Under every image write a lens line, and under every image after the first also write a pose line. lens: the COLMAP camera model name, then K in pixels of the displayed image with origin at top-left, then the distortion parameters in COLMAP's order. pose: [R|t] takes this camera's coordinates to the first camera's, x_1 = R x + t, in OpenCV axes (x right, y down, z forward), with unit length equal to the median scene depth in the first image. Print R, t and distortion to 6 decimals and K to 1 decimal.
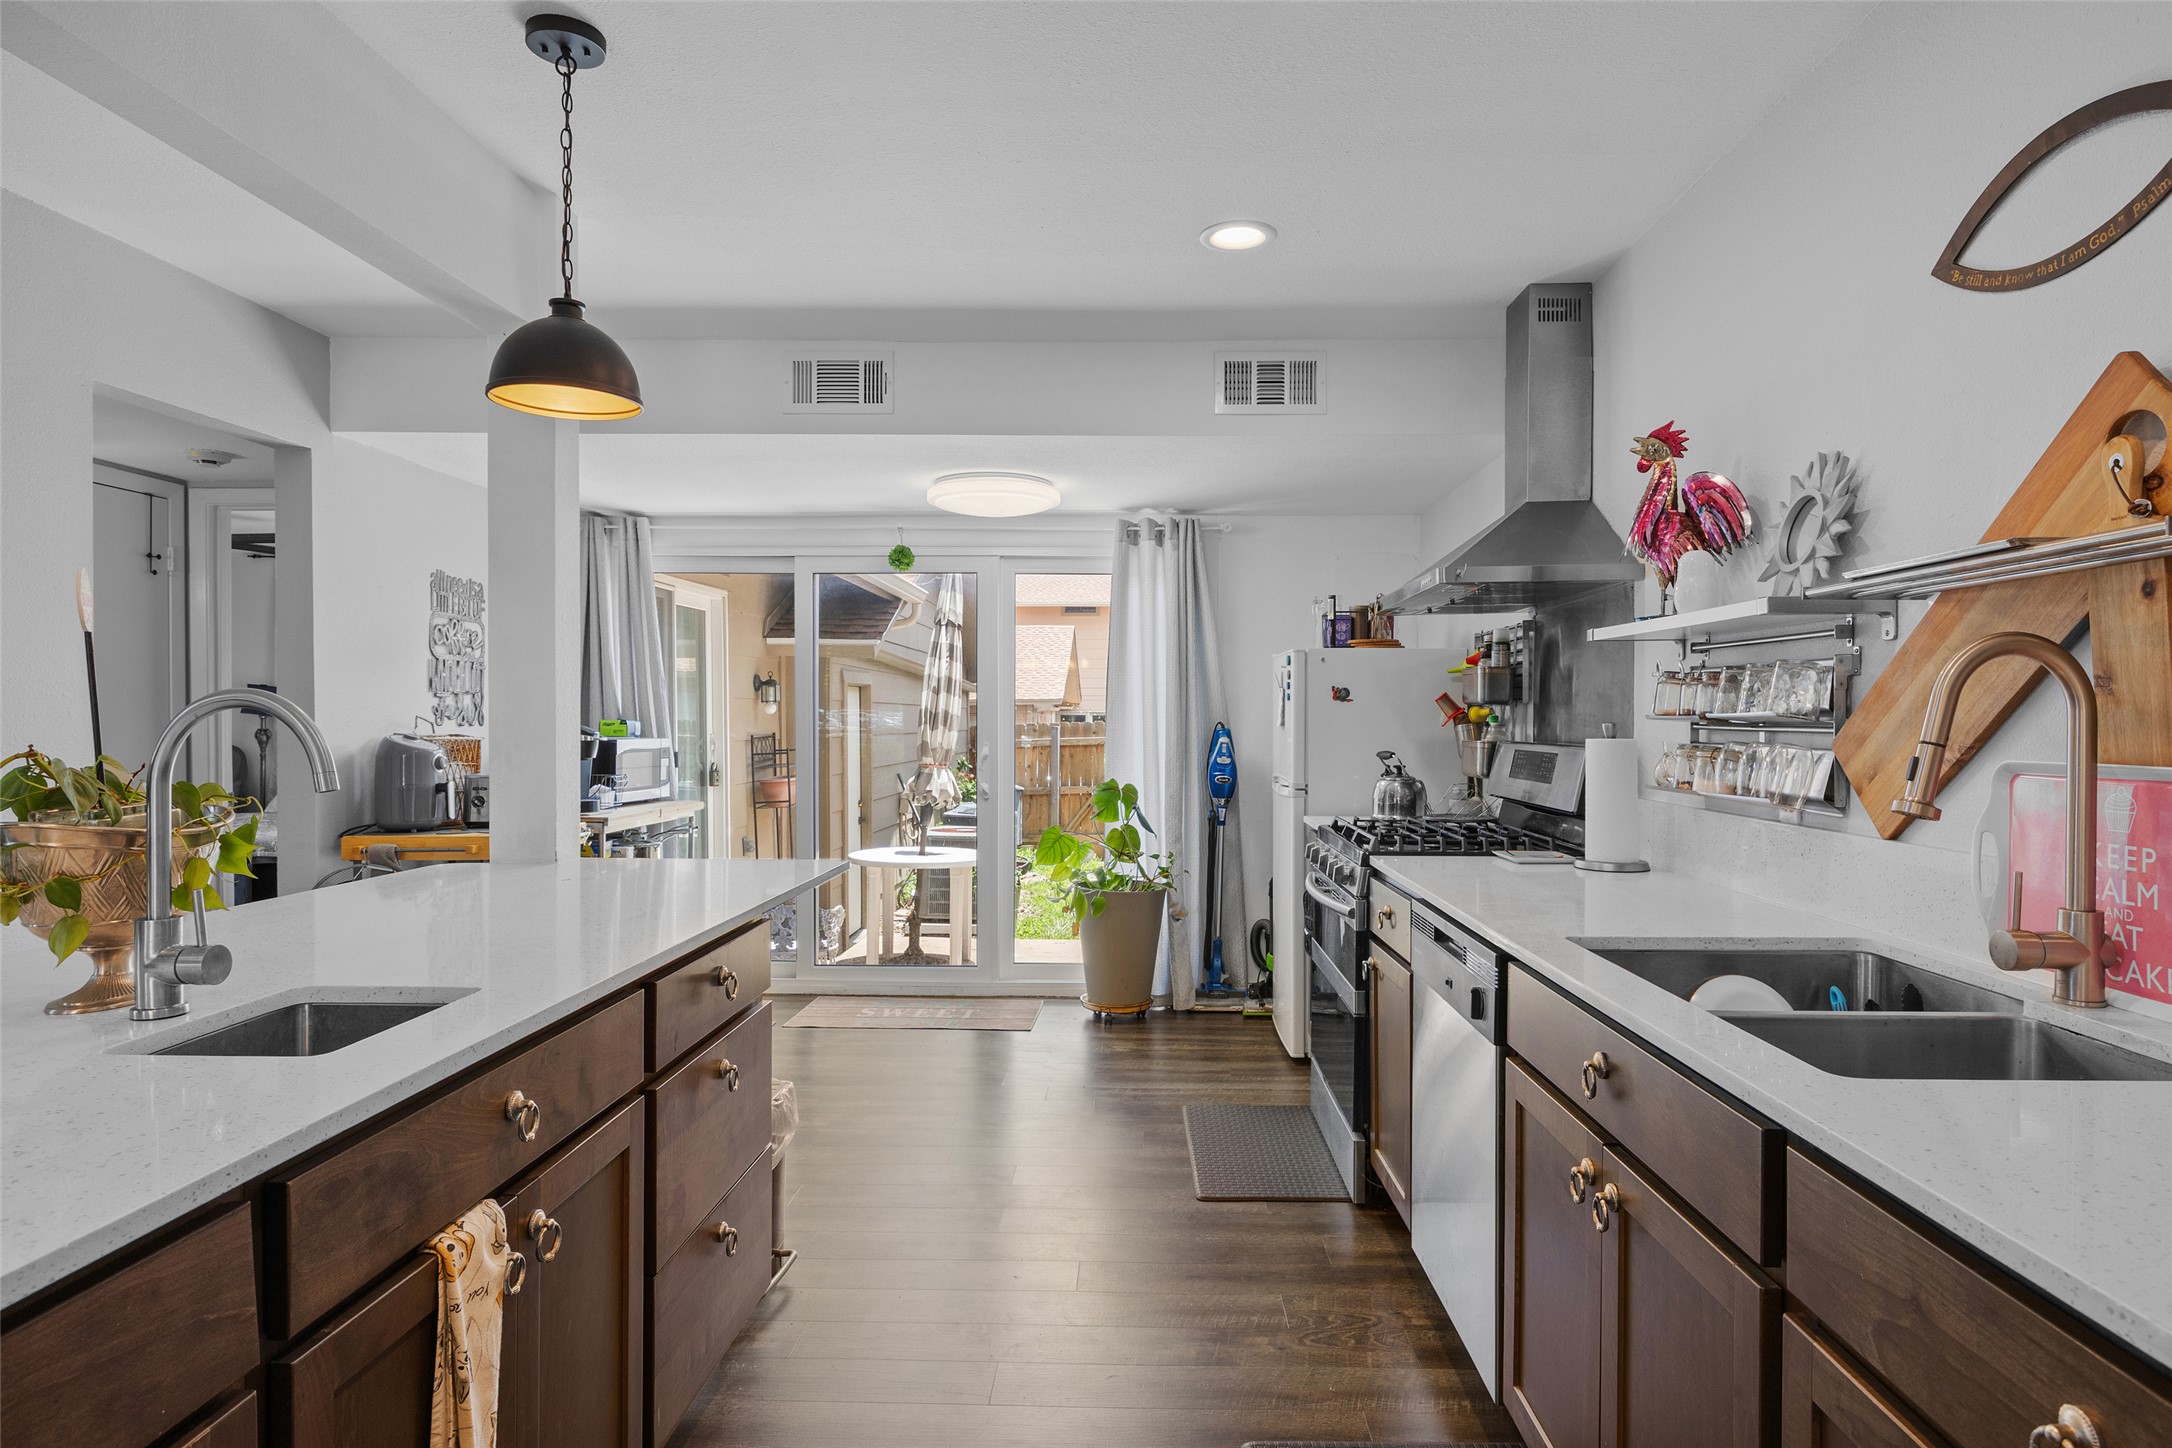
lens RADIAL K [[1208.9, 0, 1092.6], [0, 1208.9, 729.8], [0, 0, 1]] dist [-0.007362, 0.000034]
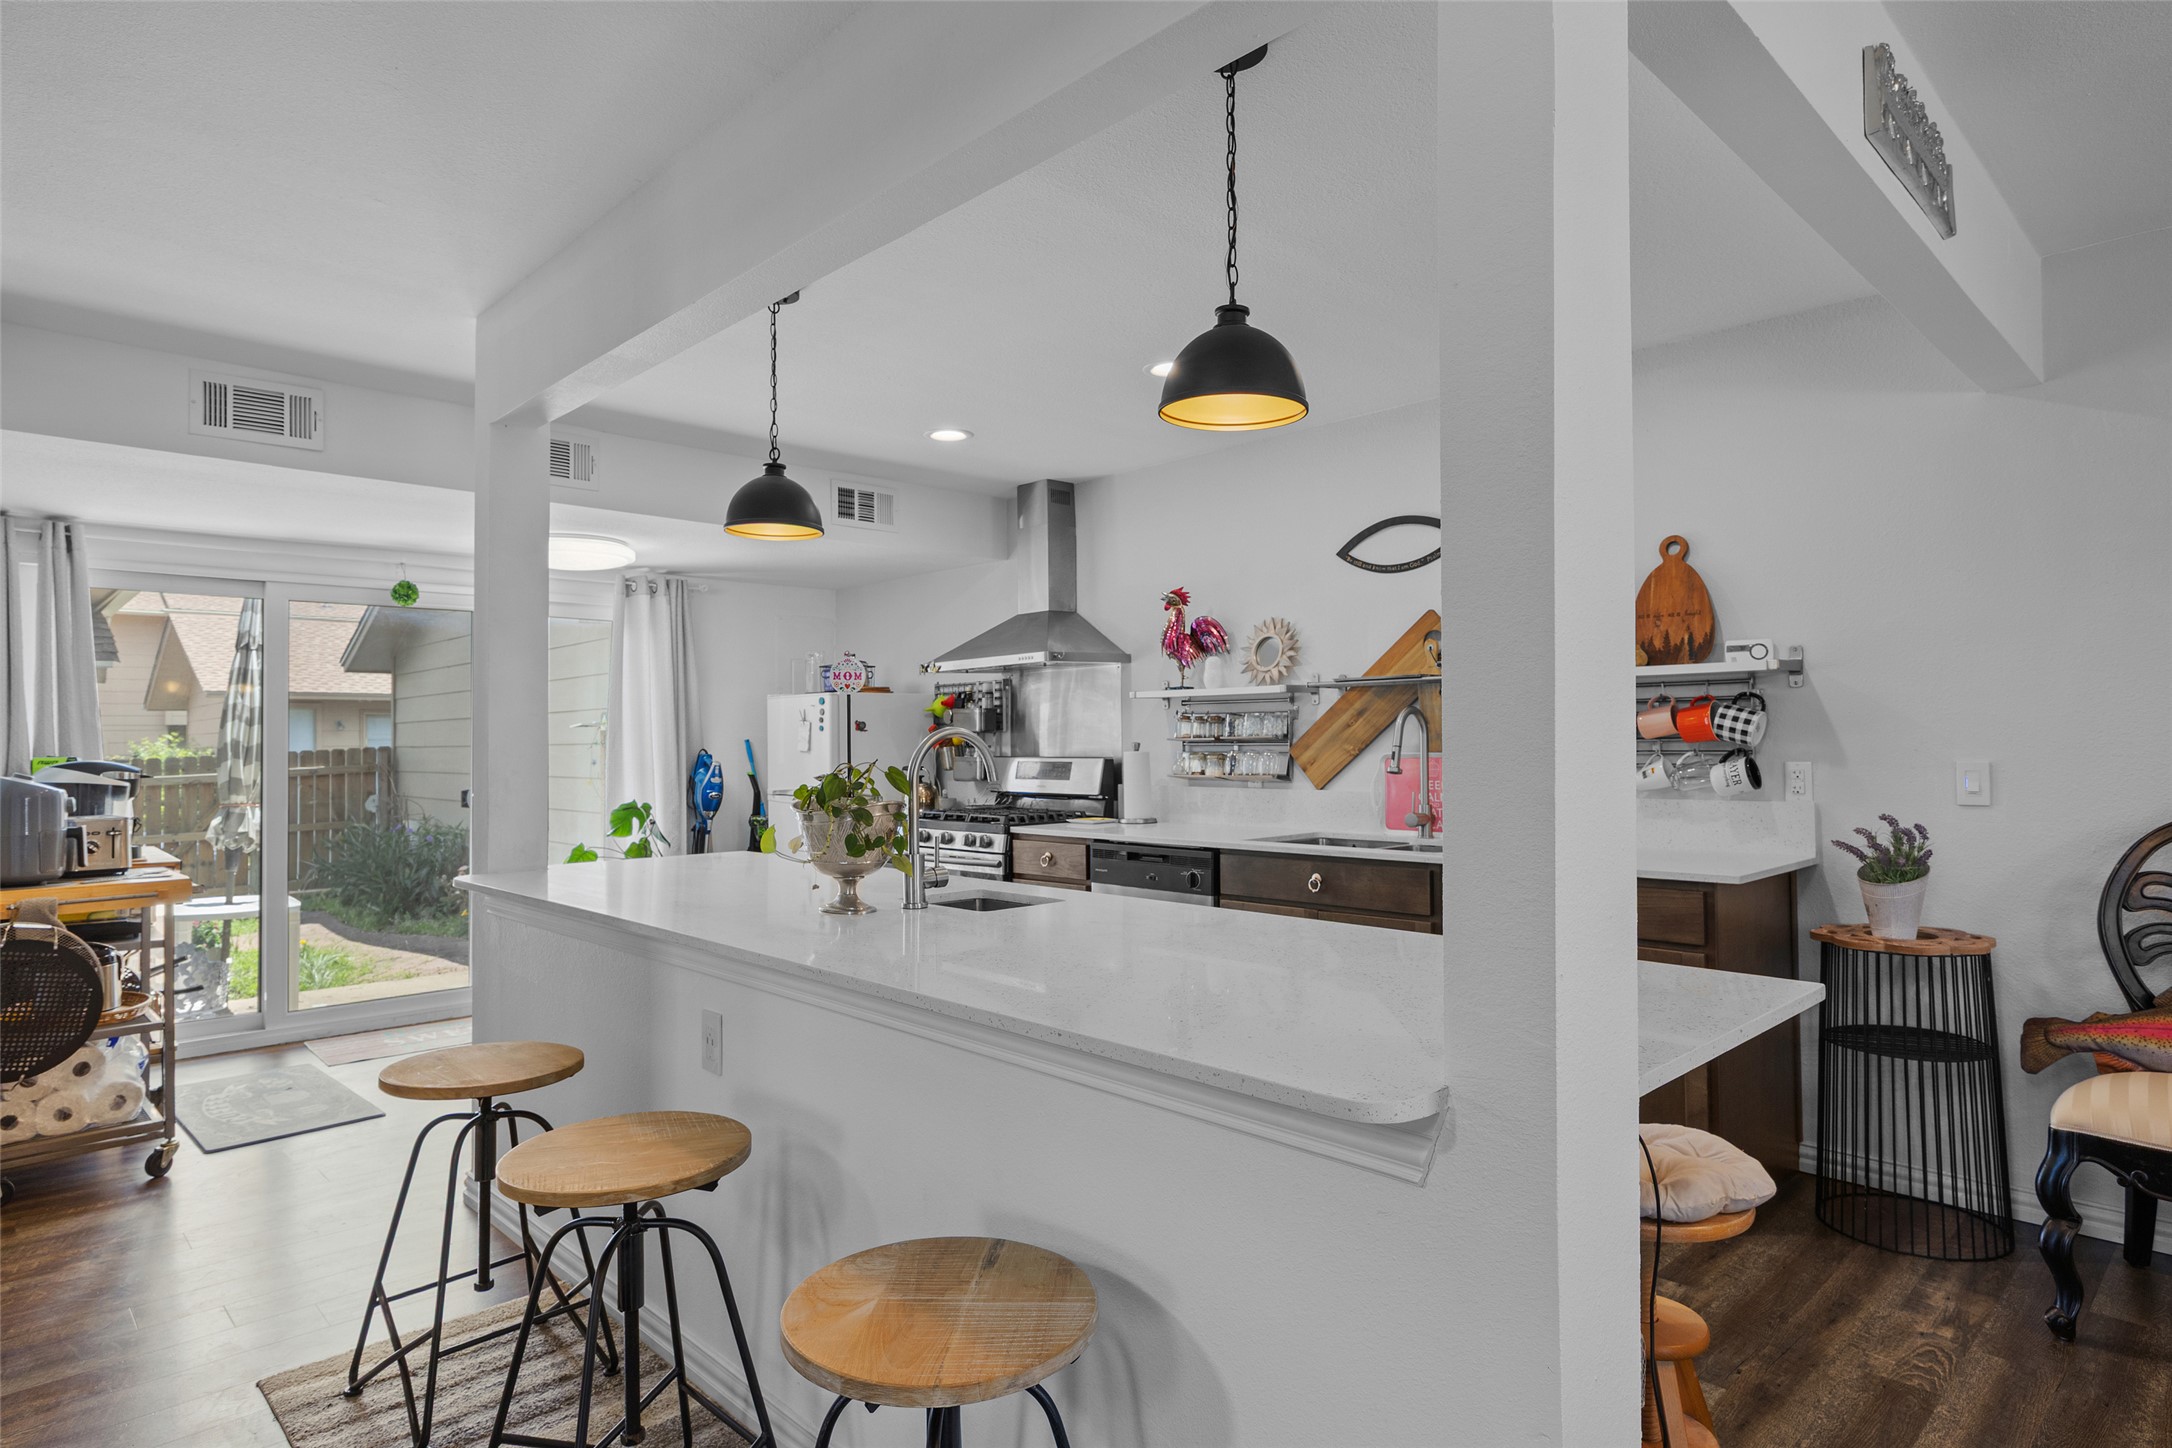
lens RADIAL K [[1208.9, 0, 1081.8], [0, 1208.9, 714.7], [0, 0, 1]] dist [-0.007362, 0.000034]
pose [[0.698108, 0.004662, 0.715977, -0.511699], [0.020865, 0.999422, -0.026851, -0.000416], [-0.715688, 0.033684, 0.697607, -0.117694]]
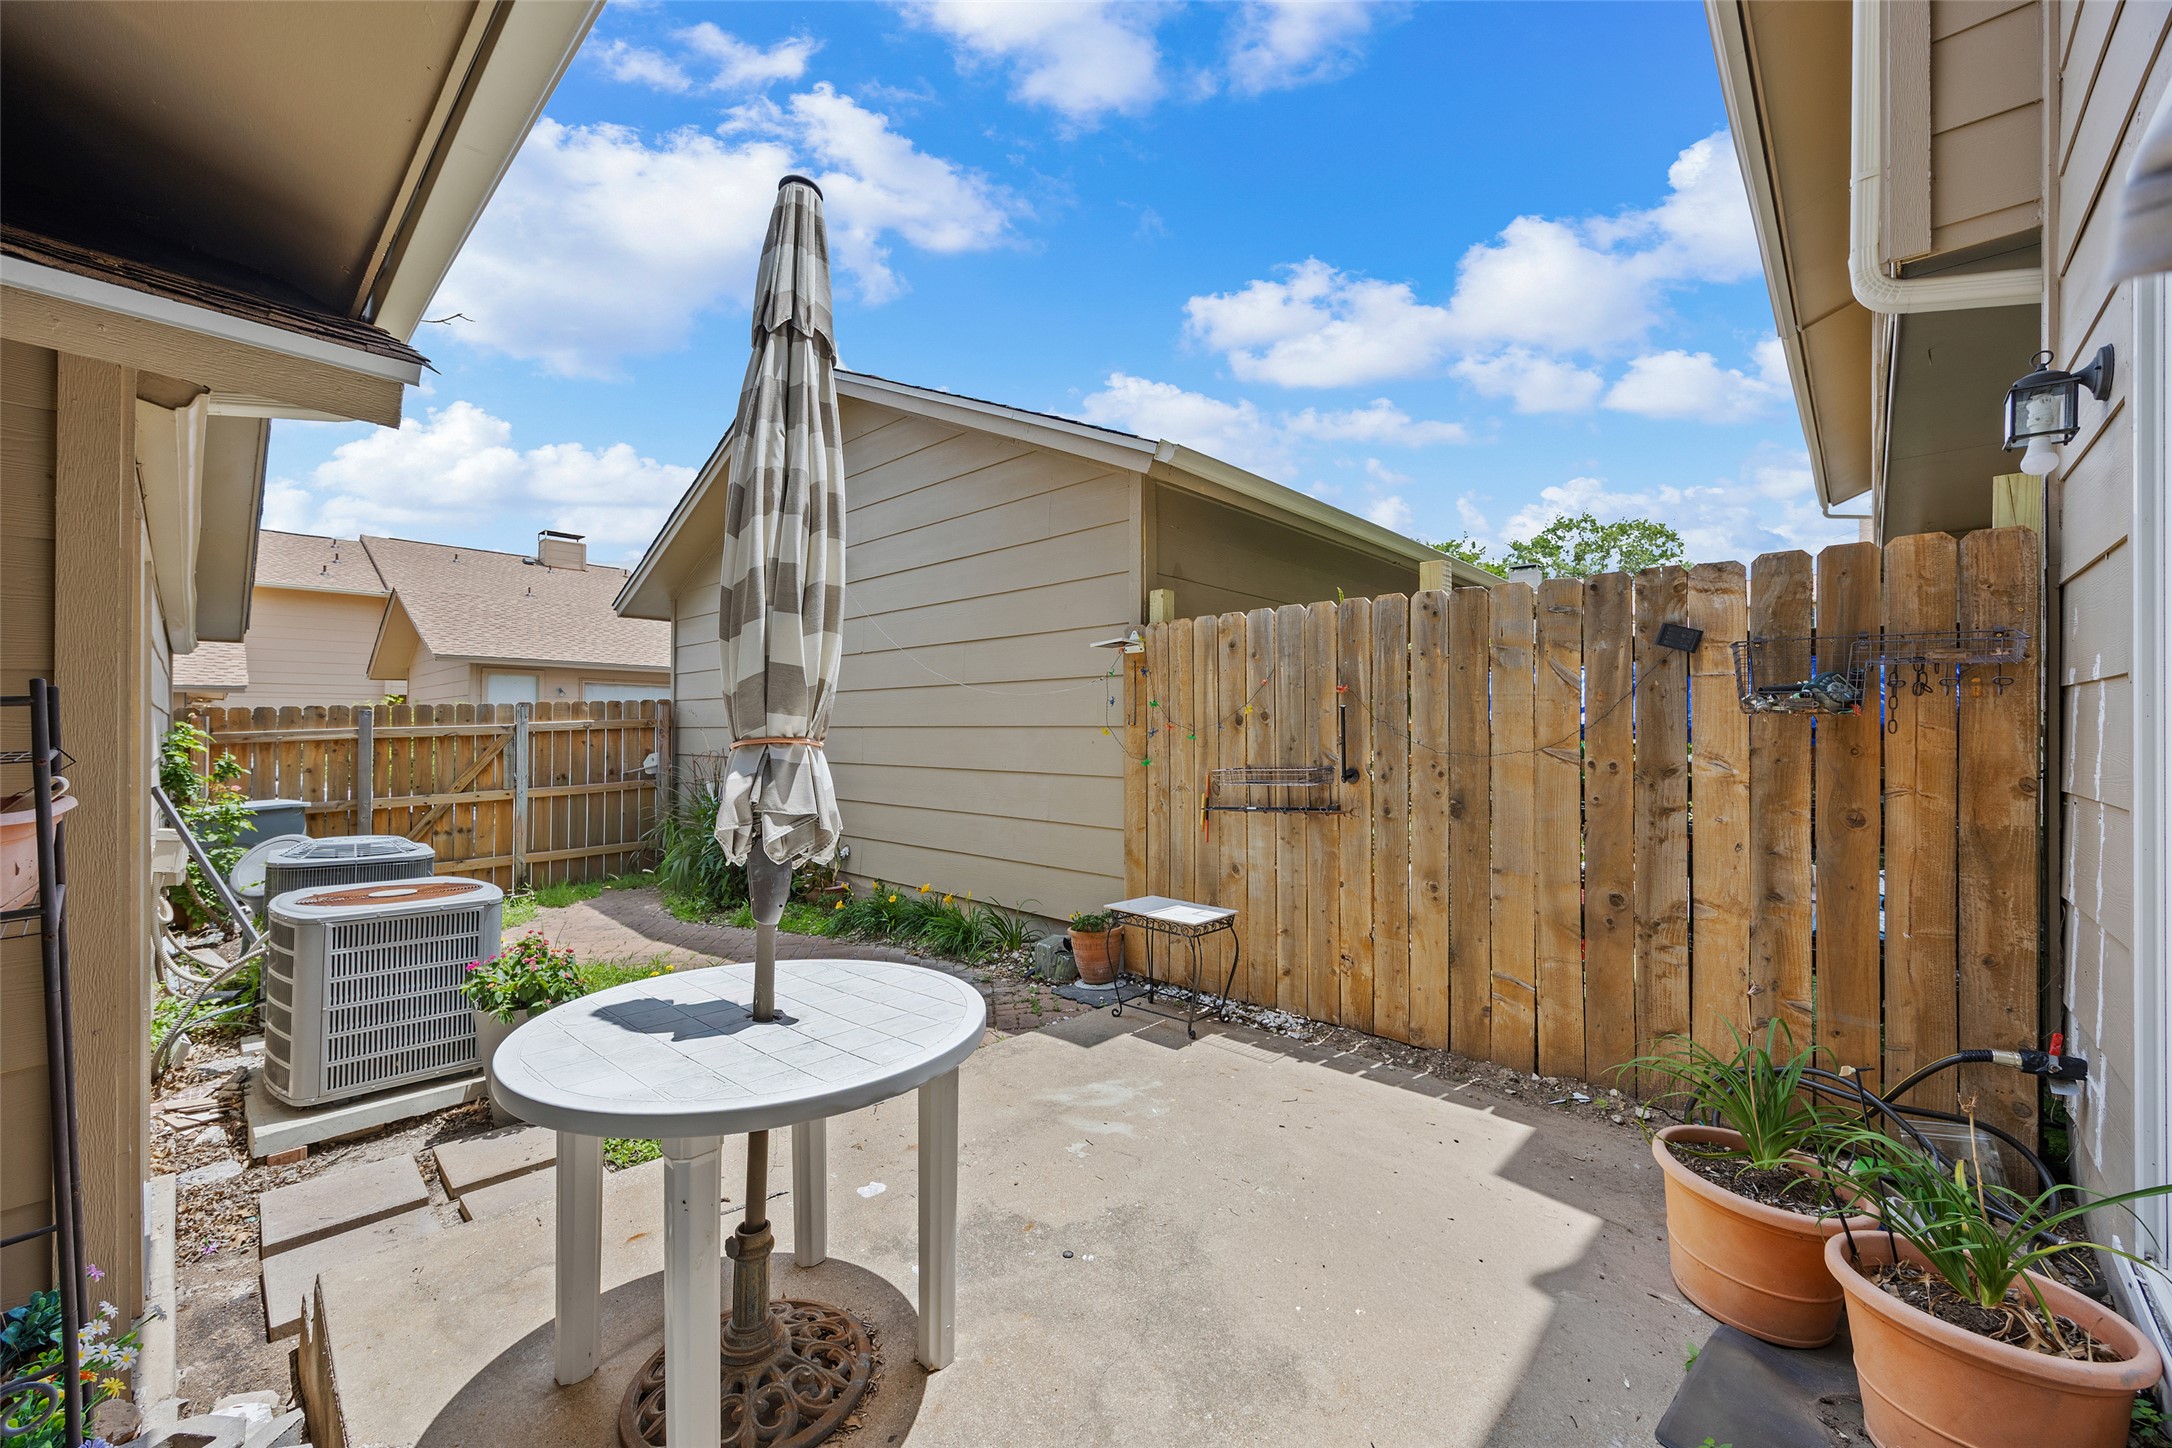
lens RADIAL K [[842.9, 0, 1082.2], [0, 842.9, 726.4], [0, 0, 1]] dist [-0.002150, 0.000108]
pose [[0.658942, 0.004354, 0.752181, -0.386391], [0.005272, 0.999932, -0.010407, 0.043132], [-0.752176, 0.010823, 0.658874, 1.181191]]
